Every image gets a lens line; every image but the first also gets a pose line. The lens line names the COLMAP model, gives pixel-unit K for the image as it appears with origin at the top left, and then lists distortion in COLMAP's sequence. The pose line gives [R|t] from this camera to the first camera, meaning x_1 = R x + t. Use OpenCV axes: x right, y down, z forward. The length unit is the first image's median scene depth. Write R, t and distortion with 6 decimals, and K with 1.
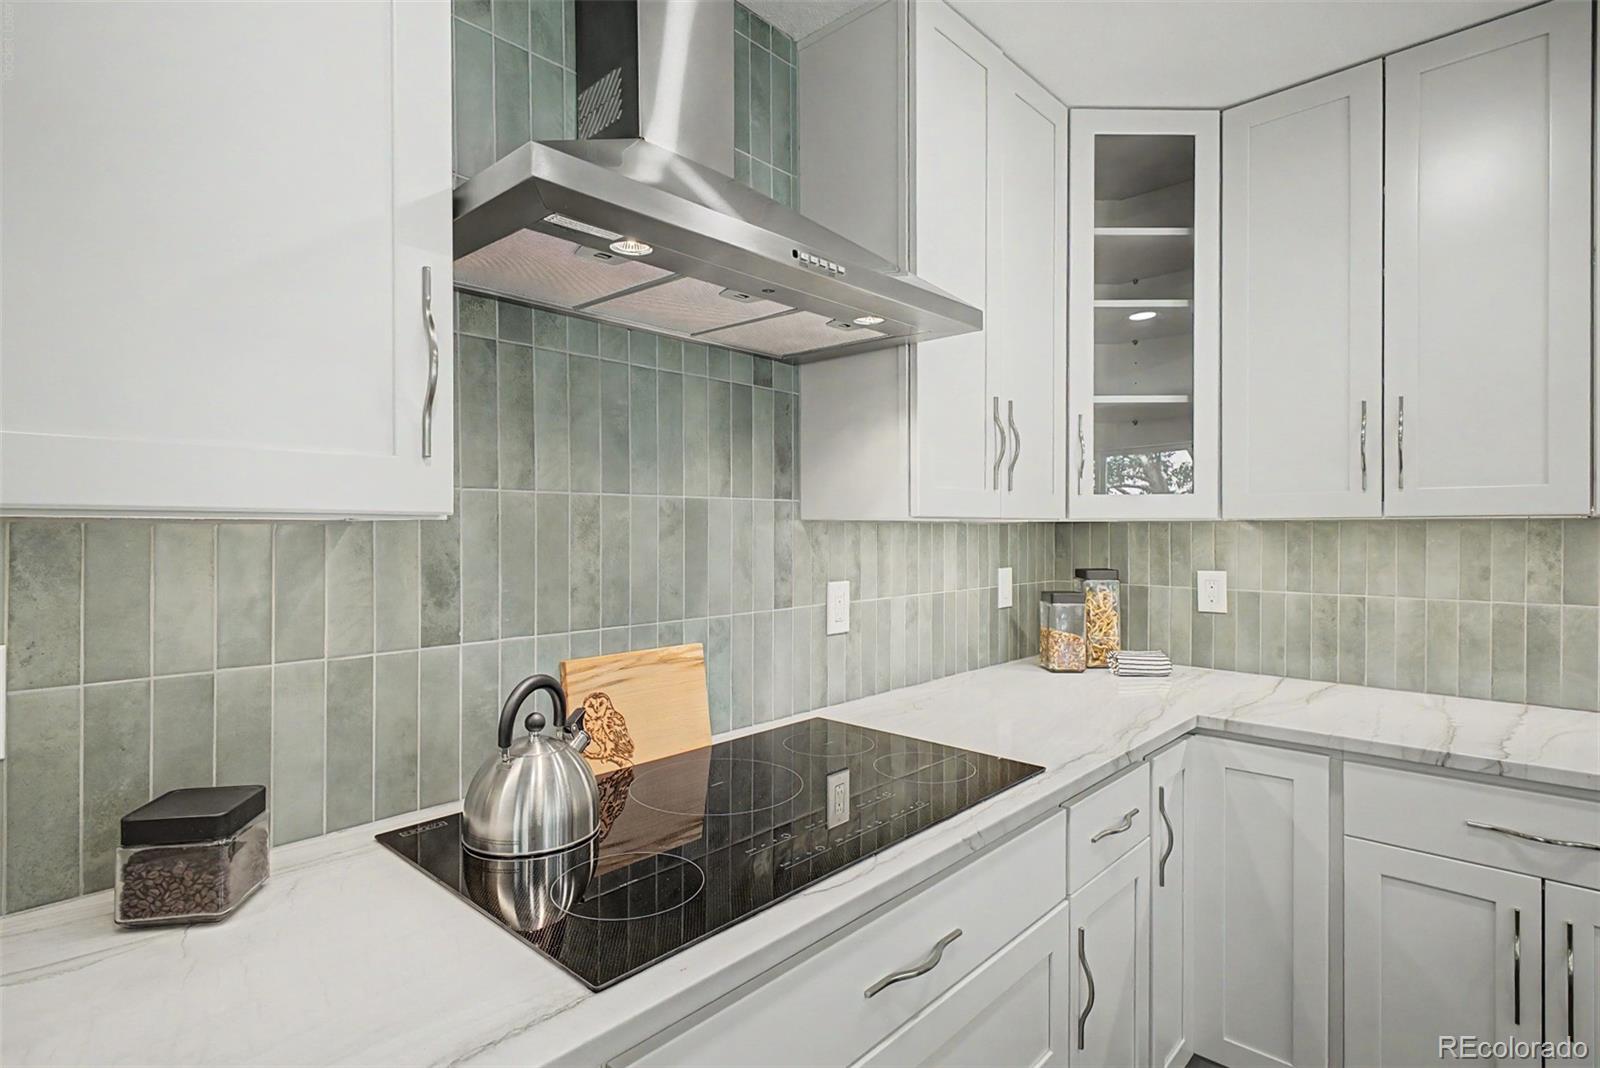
lens RADIAL K [[805.9, 0, 802.8], [0, 805.9, 530.5], [0, 0, 1]] dist [0.012717, -0.000039]
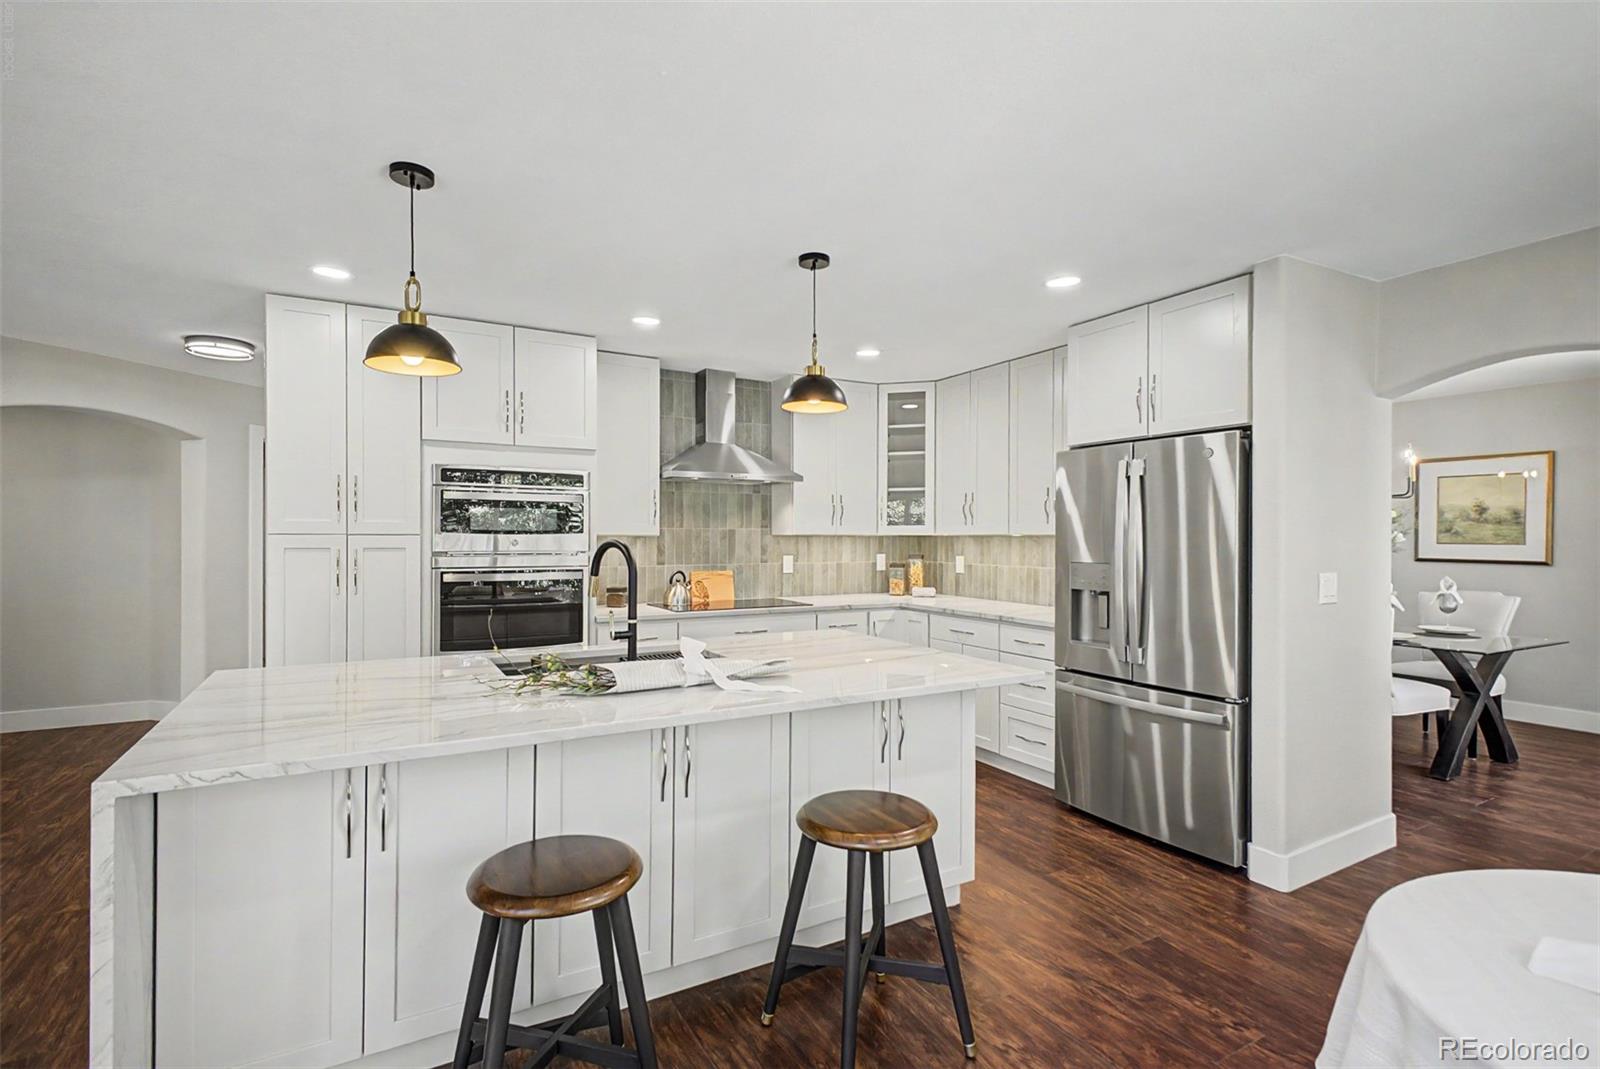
lens RADIAL K [[765.5, 0, 807.4], [0, 765.5, 538.3], [0, 0, 1]] dist [0.015618, 0.000107]
pose [[0.954503, 0.003663, -0.298178, 0.876277], [-0.003935, 0.999992, -0.000312, -0.000251], [0.298174, 0.001471, 0.954510, -1.540783]]
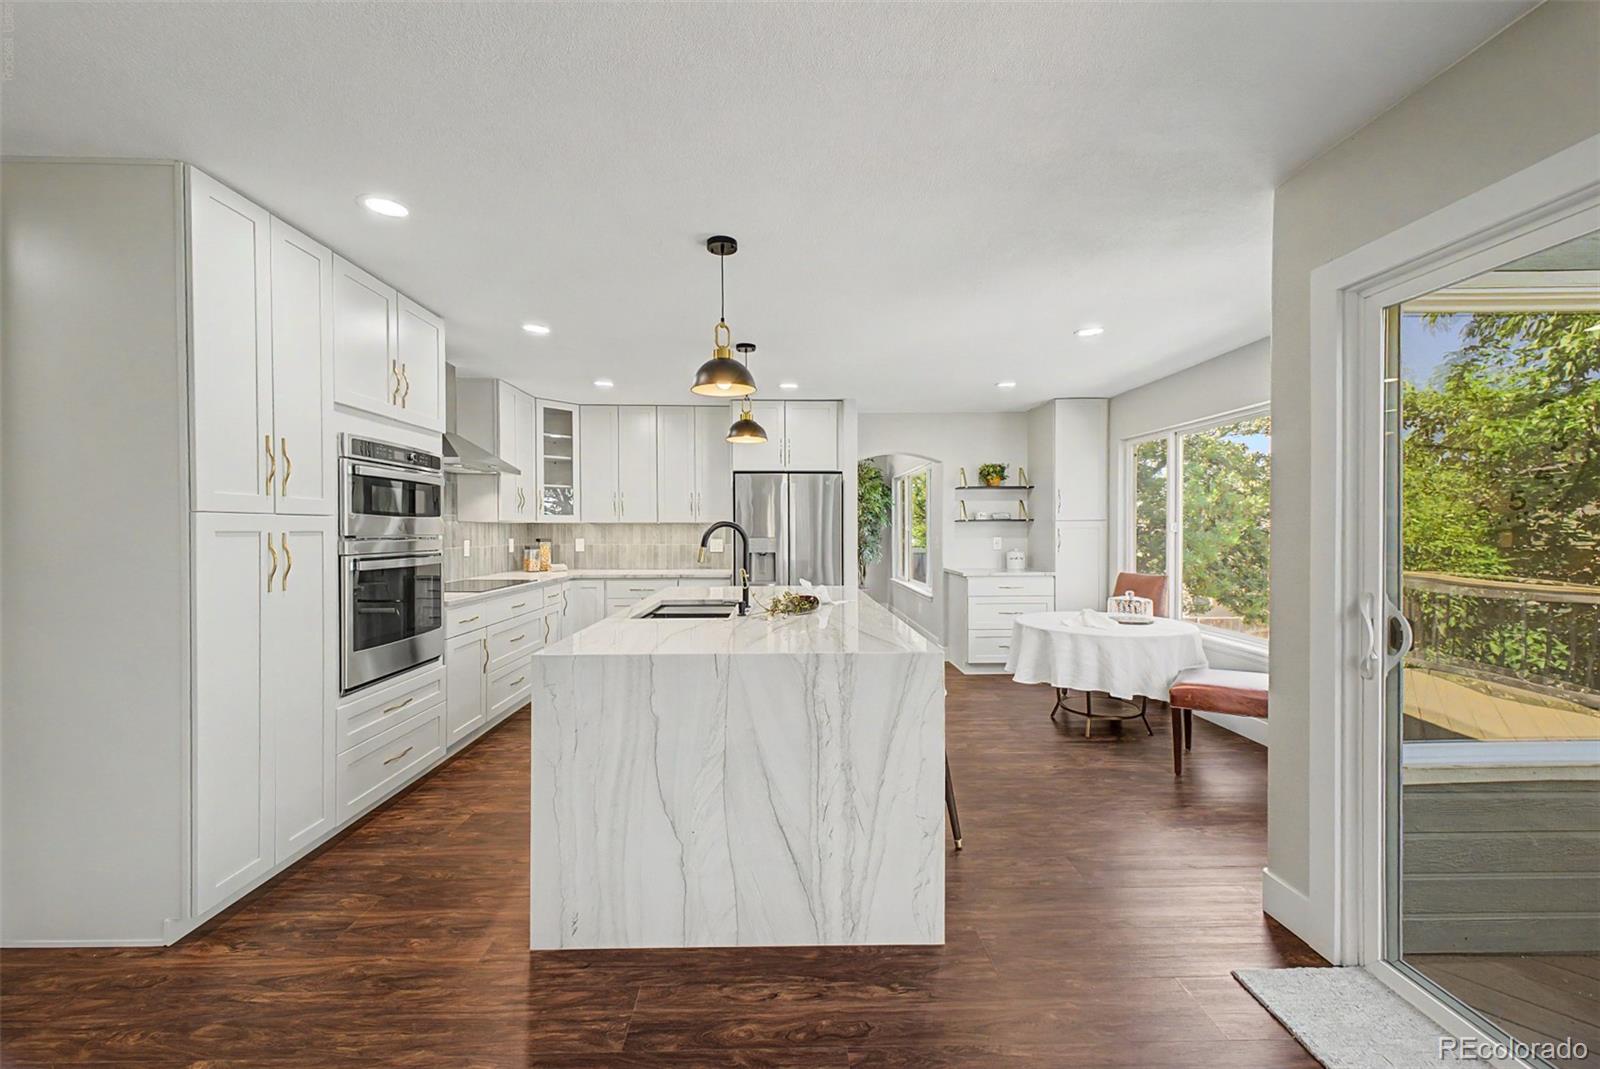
lens RADIAL K [[630.5, 0, 809.8], [0, 630.5, 537.4], [0, 0, 1]] dist [0.006003, -0.001176]
pose [[0.705600, -0.008431, 0.708561, -0.718225], [0.002352, 0.999952, 0.009555, 0.026950], [-0.708607, -0.005076, 0.705585, -1.628824]]
